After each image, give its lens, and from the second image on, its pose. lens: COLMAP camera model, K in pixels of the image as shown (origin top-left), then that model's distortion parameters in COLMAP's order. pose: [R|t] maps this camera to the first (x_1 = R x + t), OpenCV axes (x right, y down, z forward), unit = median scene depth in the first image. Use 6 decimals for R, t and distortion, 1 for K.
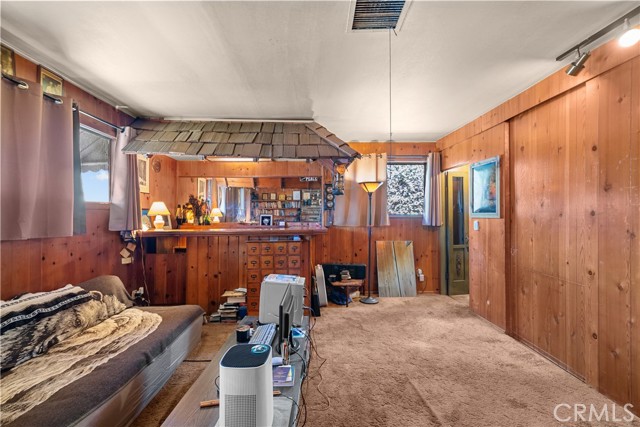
lens RADIAL K [[282.6, 0, 319.1], [0, 282.6, 214.3], [0, 0, 1]] dist [0.010852, -0.000087]
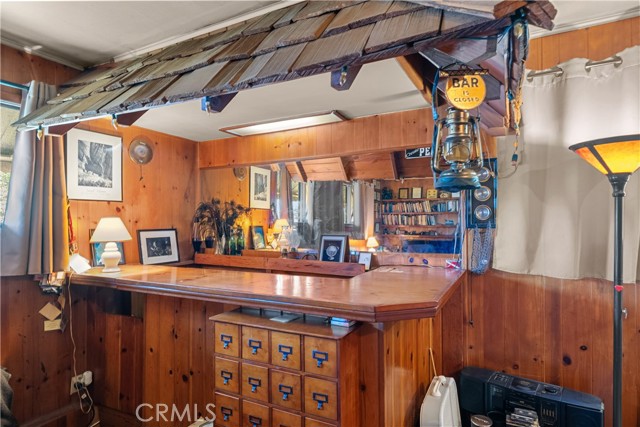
lens RADIAL K [[361.2, 0, 319.0], [0, 361.2, 215.9], [0, 0, 1]] dist [0.003498, -0.001003]
pose [[0.861903, -0.007086, -0.507024, 0.099859], [0.008733, 0.999961, 0.000871, -0.035511], [0.506998, -0.005178, 0.861932, 0.498135]]
